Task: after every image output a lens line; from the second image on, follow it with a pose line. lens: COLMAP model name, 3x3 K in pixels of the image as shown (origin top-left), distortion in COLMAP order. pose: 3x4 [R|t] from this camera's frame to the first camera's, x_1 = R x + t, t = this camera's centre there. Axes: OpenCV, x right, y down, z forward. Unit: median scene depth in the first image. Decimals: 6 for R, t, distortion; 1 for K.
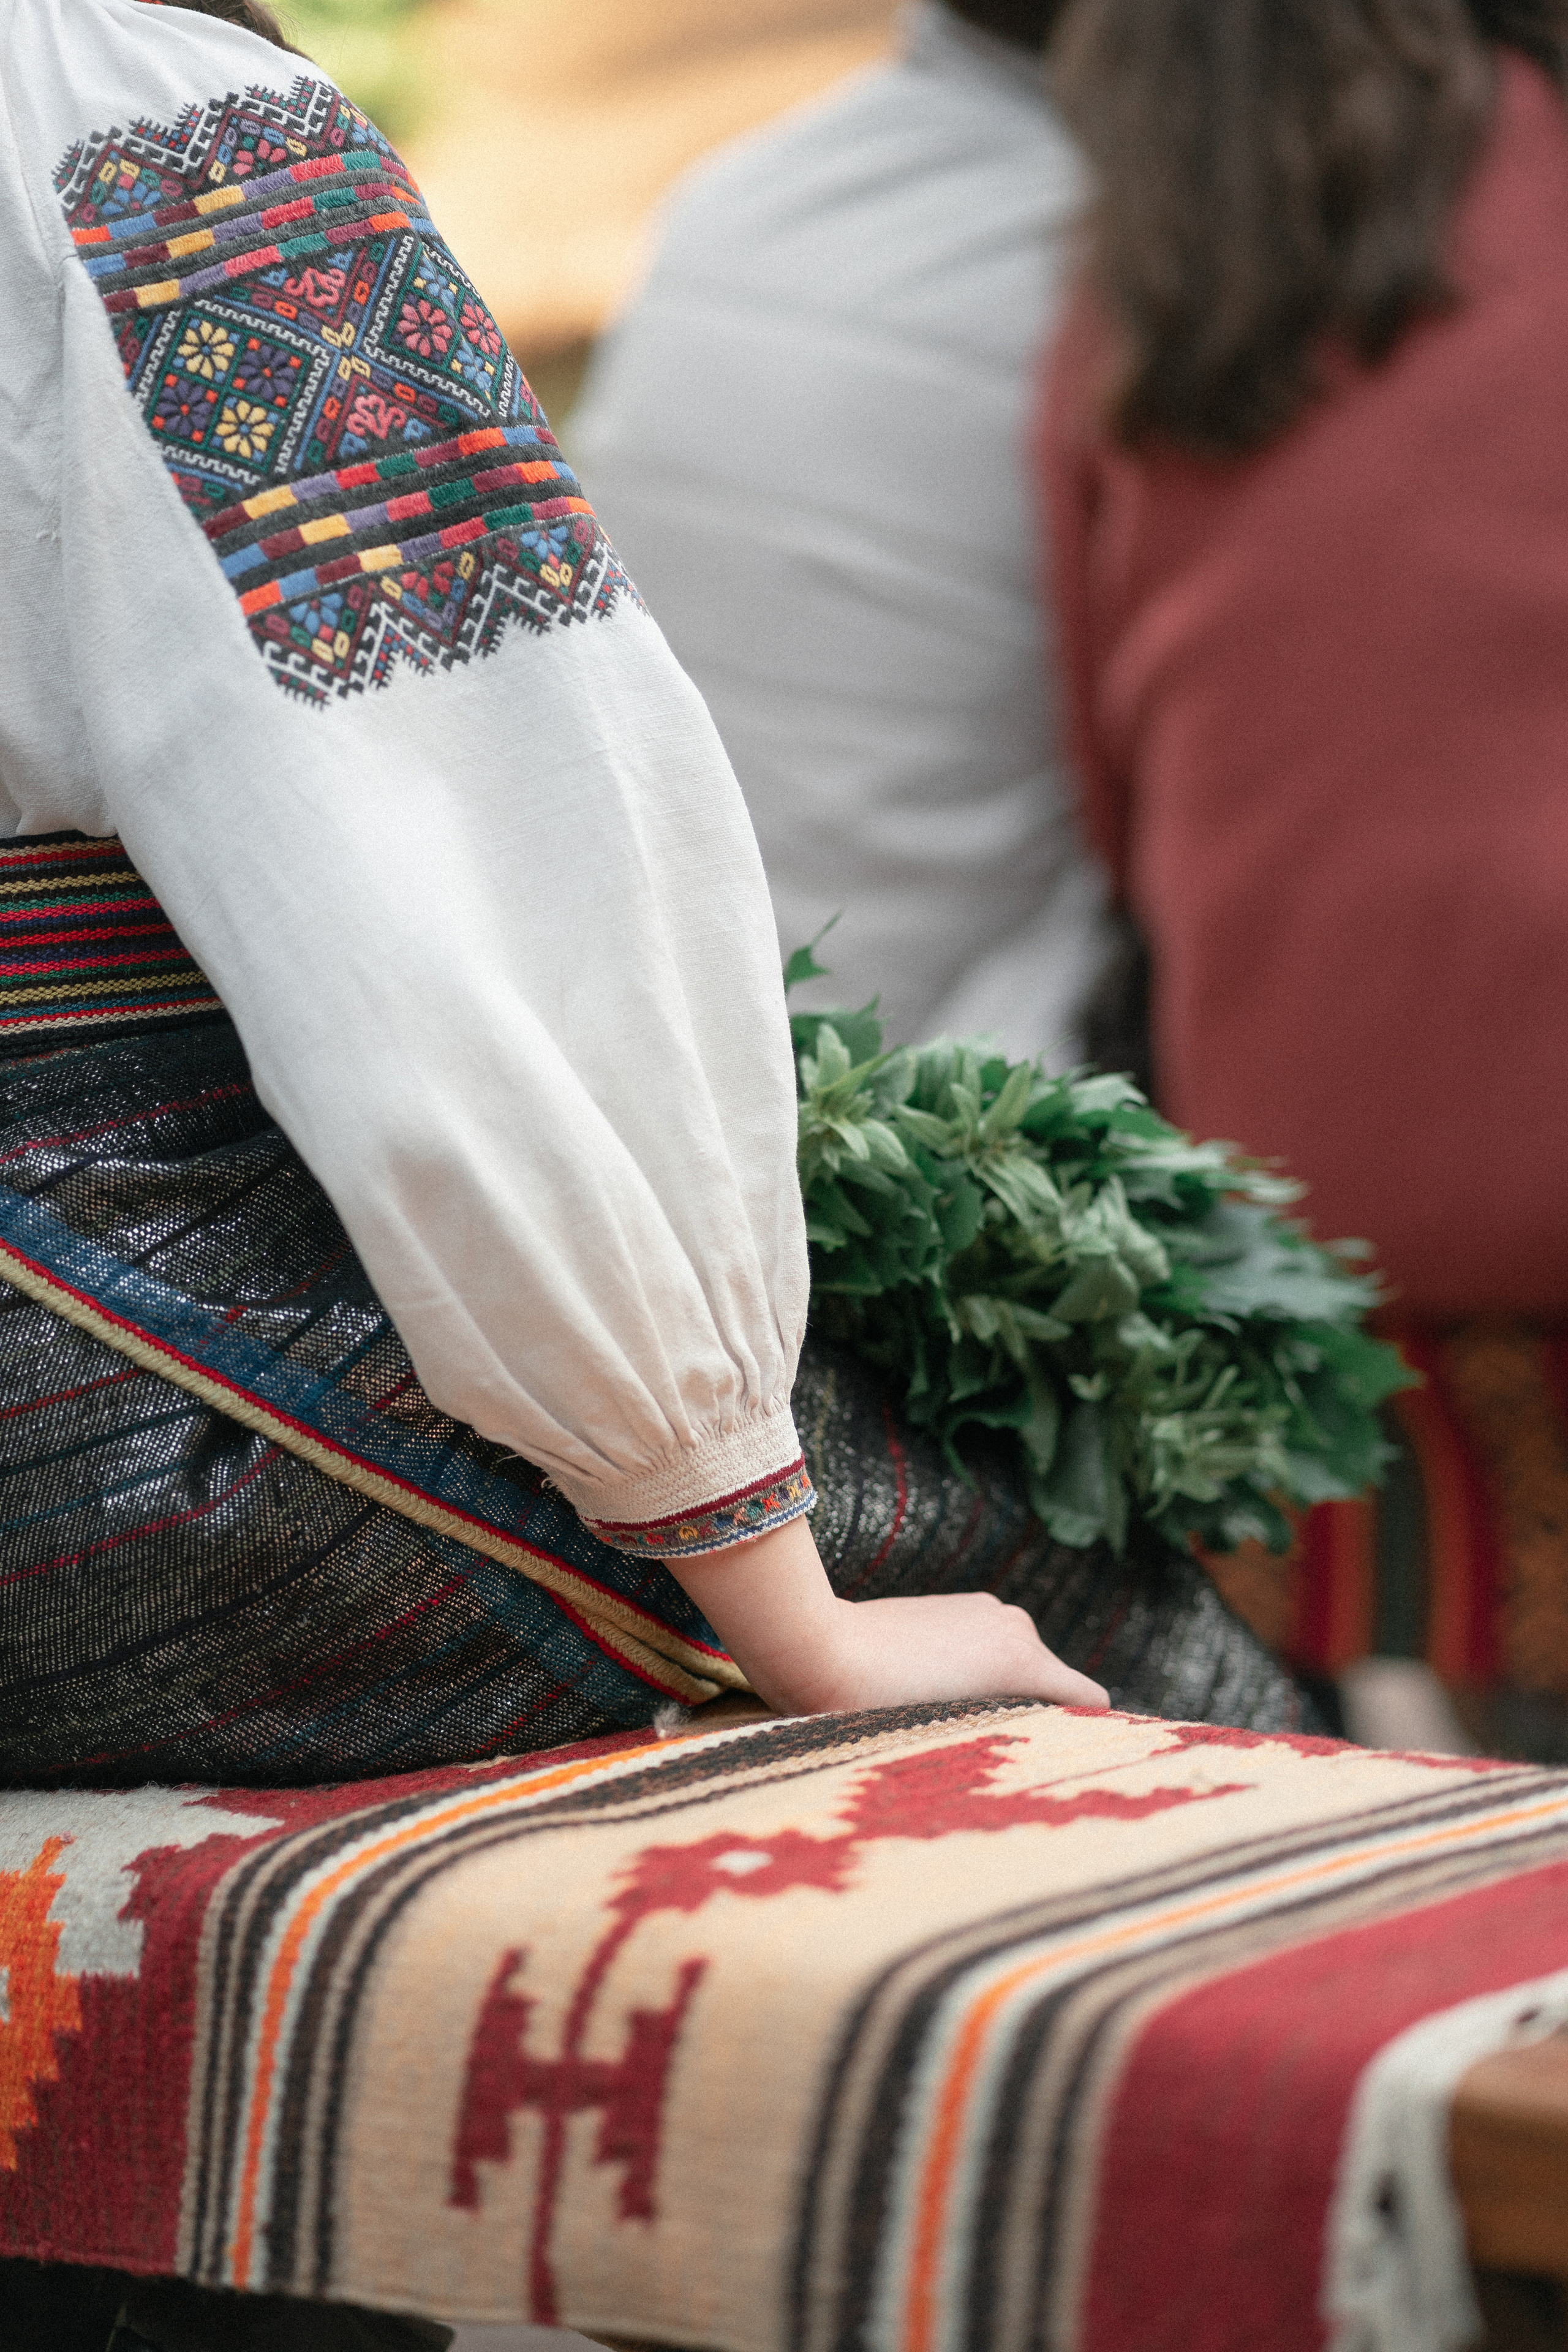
lens RADIAL K [[5765.4, 0, 784.0], [0, 5765.4, 1176.0], [0, 0, 1]] dist [1.228561, -13.215837]
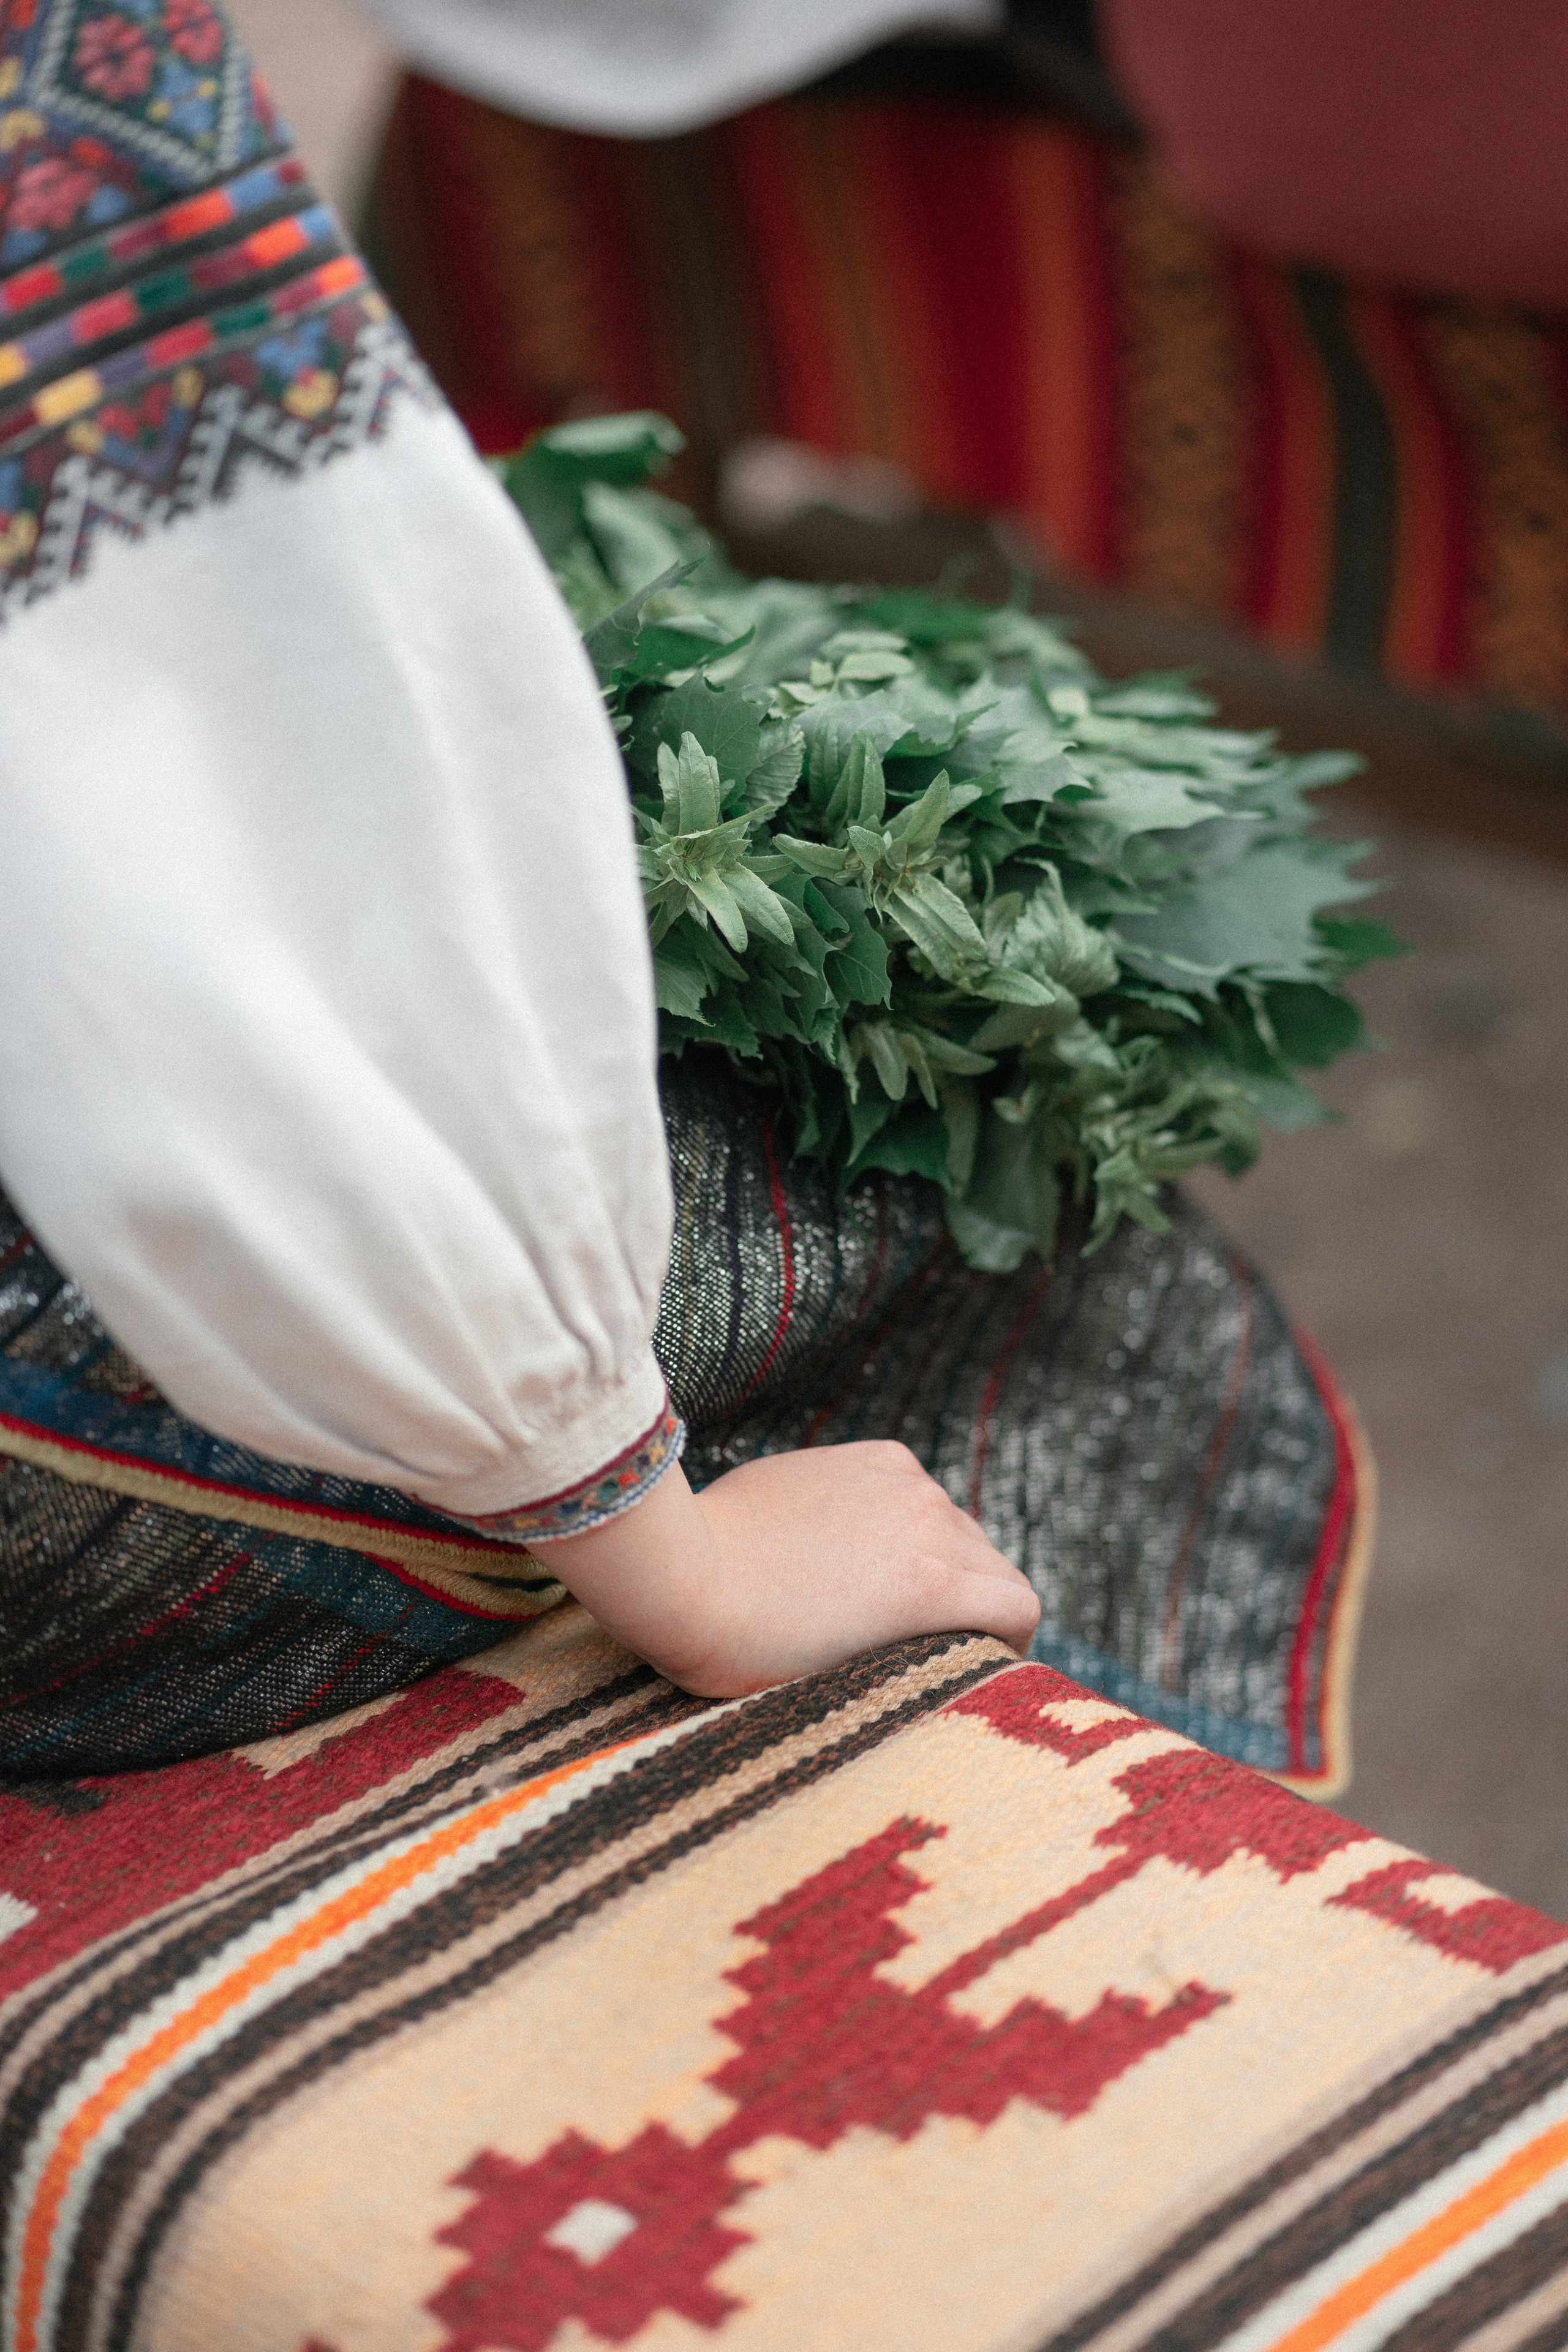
lens RADIAL K [[5765.4, 0, 784.0], [0, 5765.4, 1176.0], [0, 0, 1]] dist [1.228561, -13.215837]
pose [[0.999723, -0.016011, 0.017274, 0.006315], [0.007910, 0.919058, 0.394044, -0.304394], [-0.022184, -0.393798, 0.918929, 0.276869]]
